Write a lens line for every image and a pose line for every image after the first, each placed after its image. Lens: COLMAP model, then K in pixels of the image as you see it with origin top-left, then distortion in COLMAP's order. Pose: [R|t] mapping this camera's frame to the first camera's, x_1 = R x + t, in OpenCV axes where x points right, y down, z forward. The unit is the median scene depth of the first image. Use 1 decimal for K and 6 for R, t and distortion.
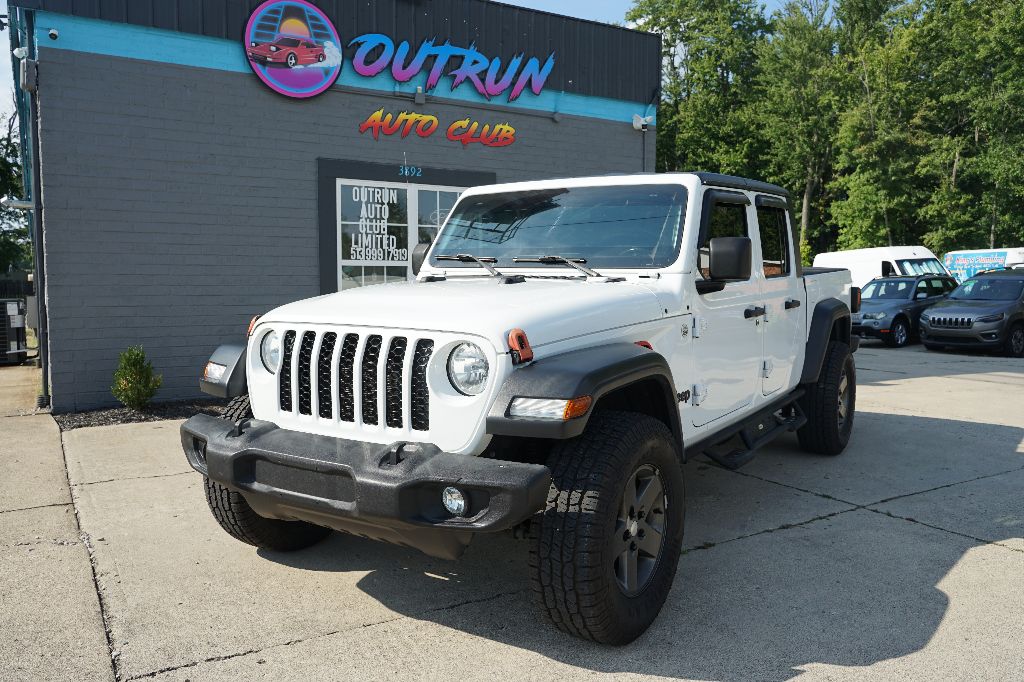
lens RADIAL K [[811.7, 0, 512.0], [0, 811.7, 341.0], [0, 0, 1]] dist [-0.010377, 0.008906]
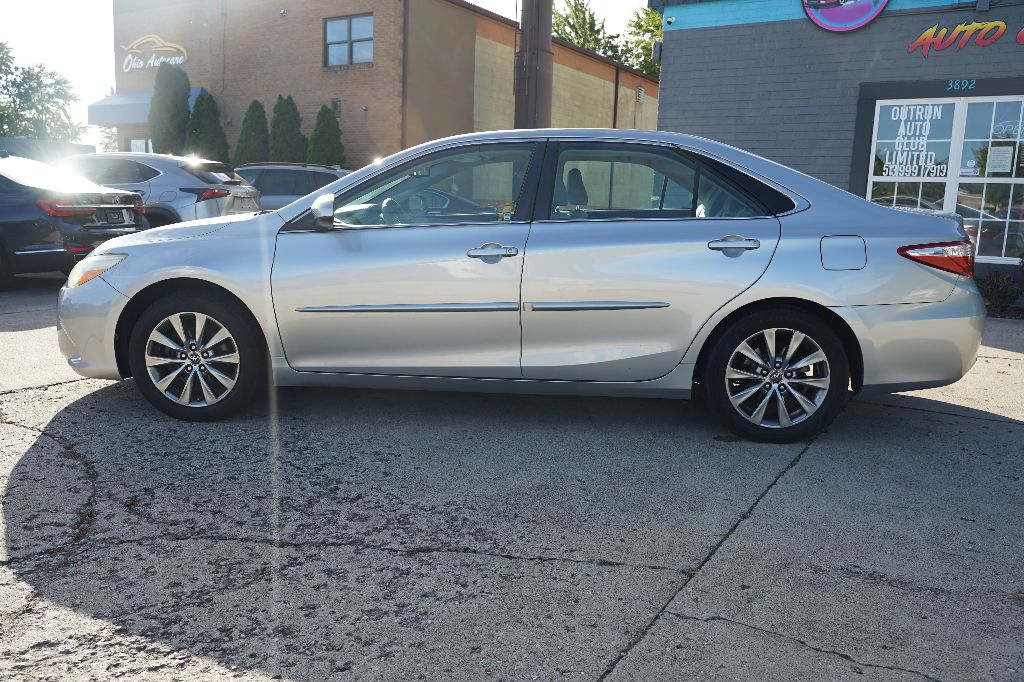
lens RADIAL K [[811.7, 0, 512.0], [0, 811.7, 341.0], [0, 0, 1]] dist [-0.010377, 0.008906]
pose [[0.438443, 0.164604, -0.883557, 0.564957], [-0.095620, 0.986049, 0.136249, 0.016078], [0.893658, 0.024749, 0.448066, 0.082119]]
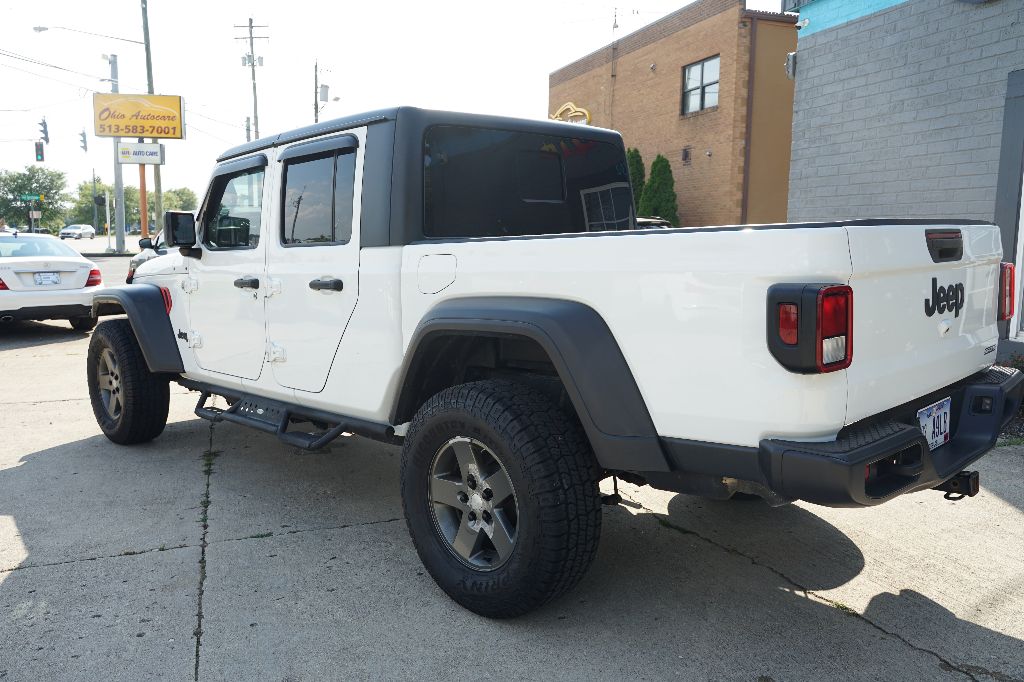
lens RADIAL K [[811.7, 0, 512.0], [0, 811.7, 341.0], [0, 0, 1]] dist [-0.010377, 0.008906]
pose [[-0.209341, 0.126149, -0.969671, 0.546812], [-0.074969, 0.986654, 0.144544, -0.060722], [0.974965, 0.102954, -0.197090, 0.708230]]
